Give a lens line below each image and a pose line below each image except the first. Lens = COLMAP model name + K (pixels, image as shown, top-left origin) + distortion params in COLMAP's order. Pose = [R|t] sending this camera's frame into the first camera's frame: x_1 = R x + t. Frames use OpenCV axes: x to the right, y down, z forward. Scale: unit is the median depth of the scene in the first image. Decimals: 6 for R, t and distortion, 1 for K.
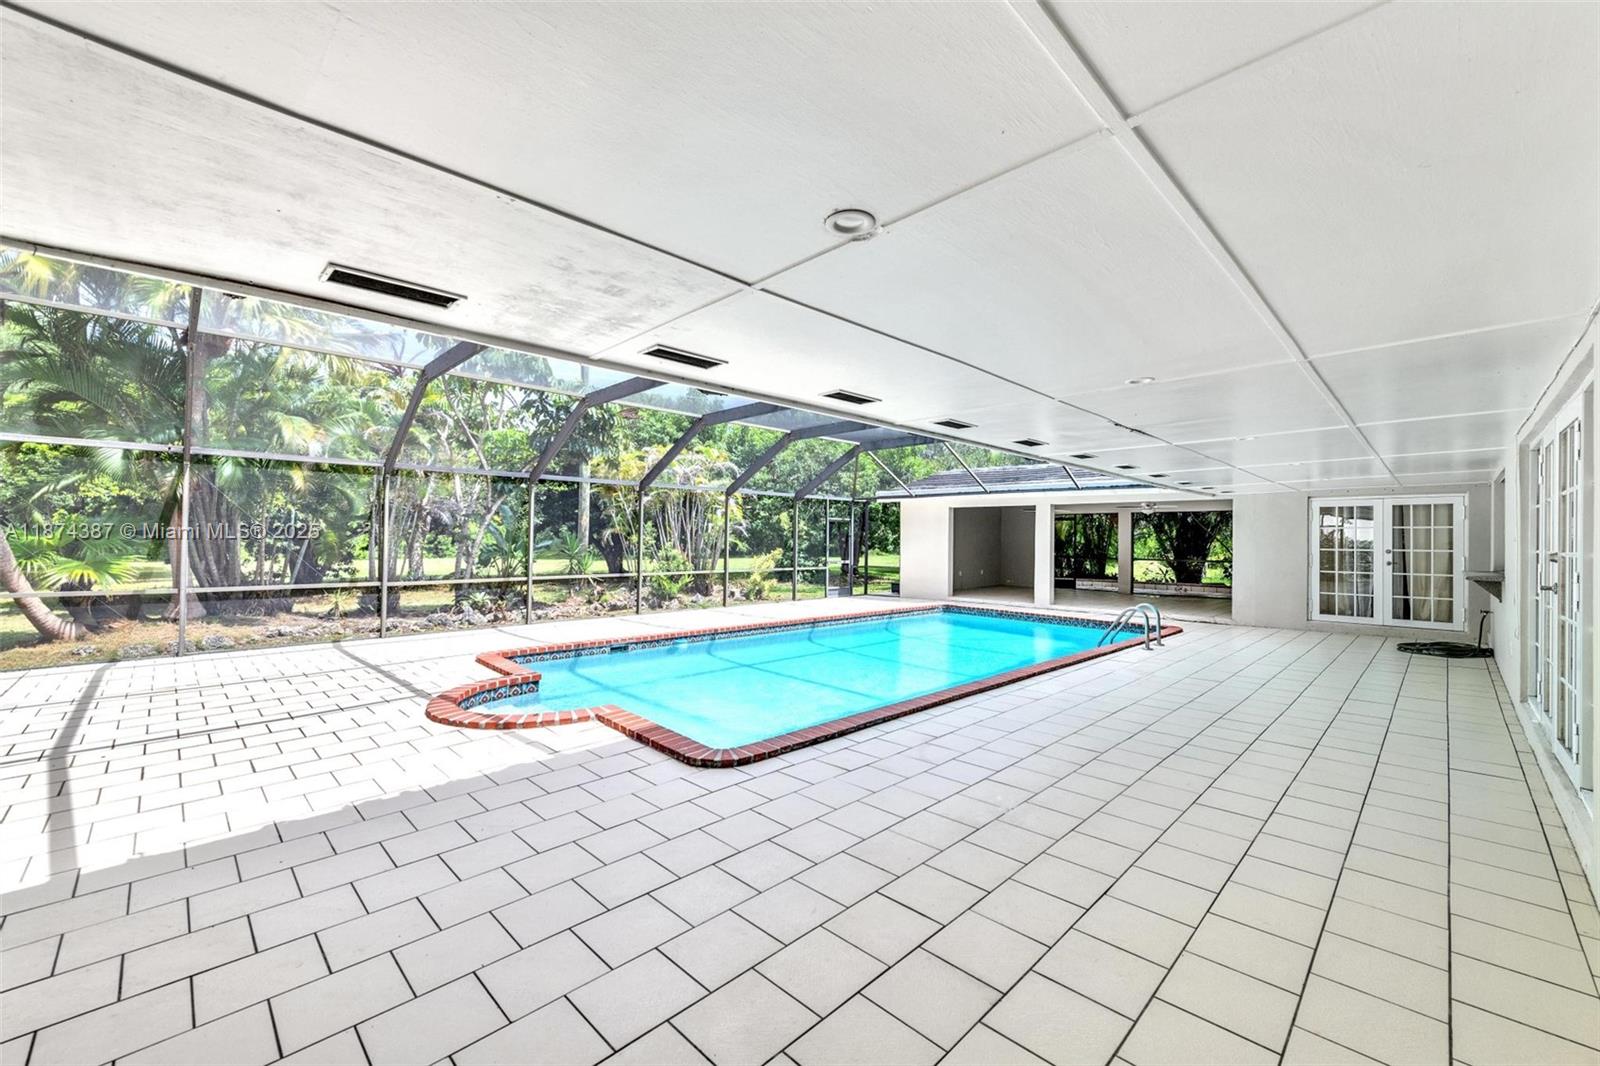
lens RADIAL K [[630.0, 0, 801.4], [0, 630.0, 538.2], [0, 0, 1]] dist [0.004762, 0.000081]
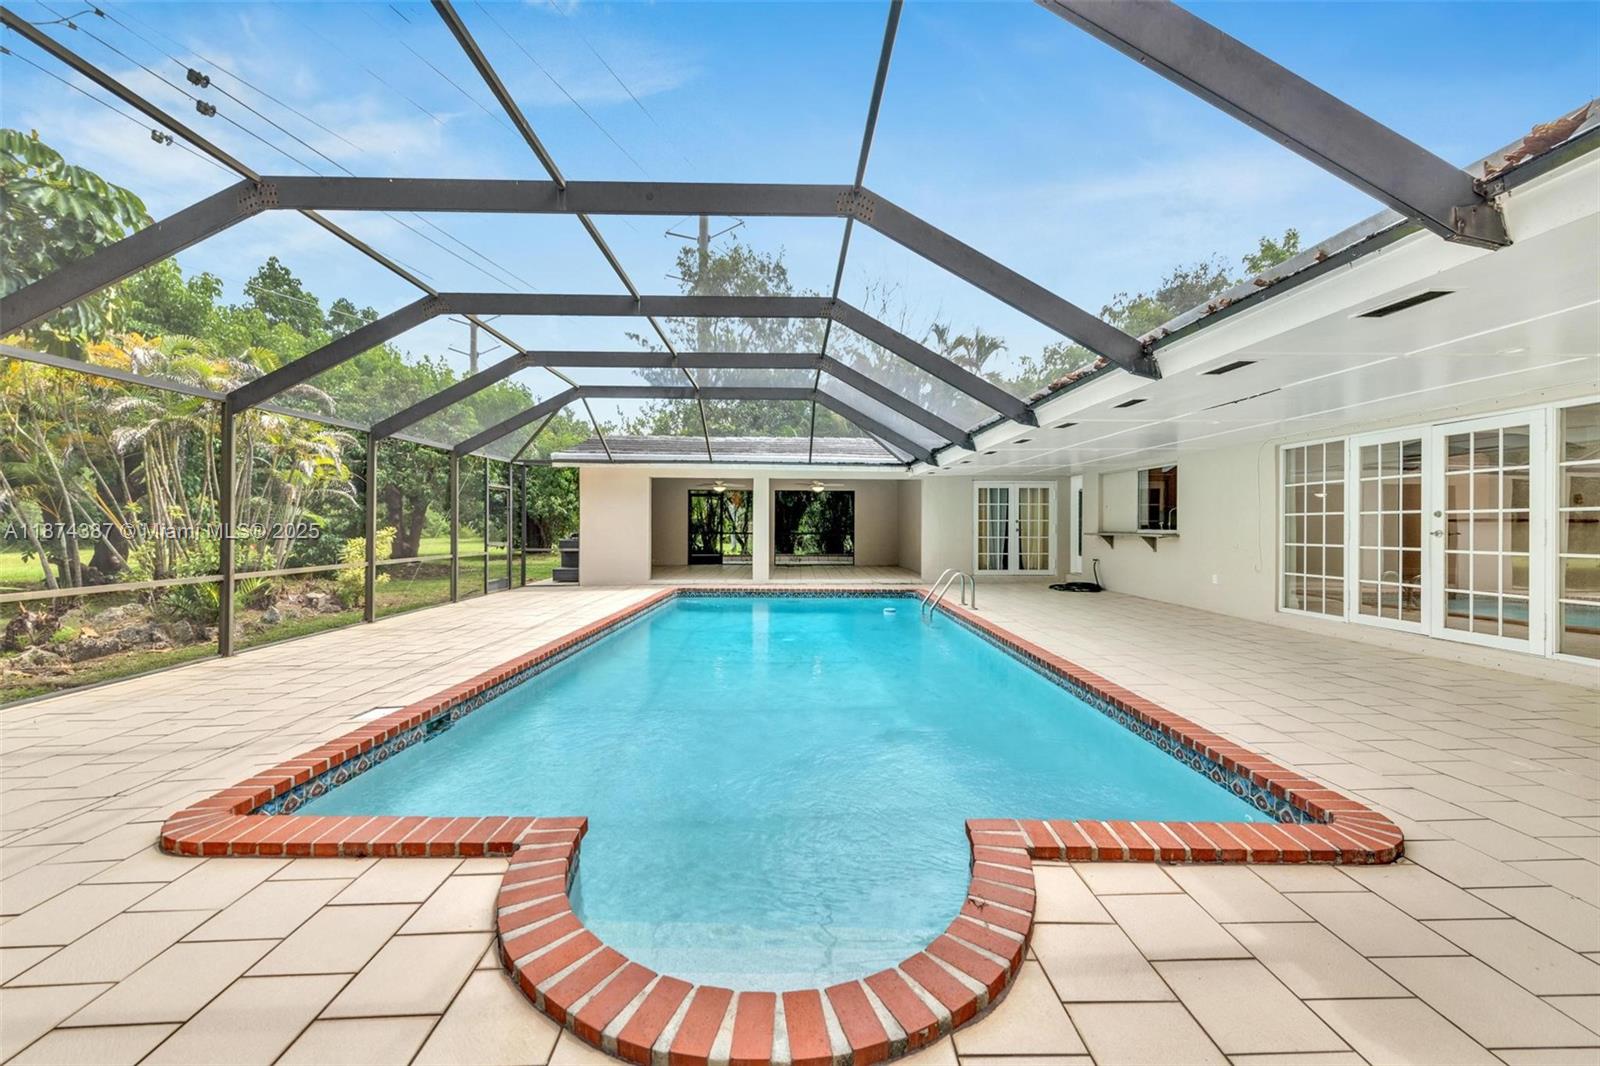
lens RADIAL K [[636.5, 0, 815.5], [0, 636.5, 524.9], [0, 0, 1]] dist [0.017503, 0.000034]
pose [[0.697279, -0.015207, 0.716638, -0.271125], [-0.001394, 0.999744, 0.022570, -0.002067], [-0.716798, -0.016737, 0.697080, 0.242972]]
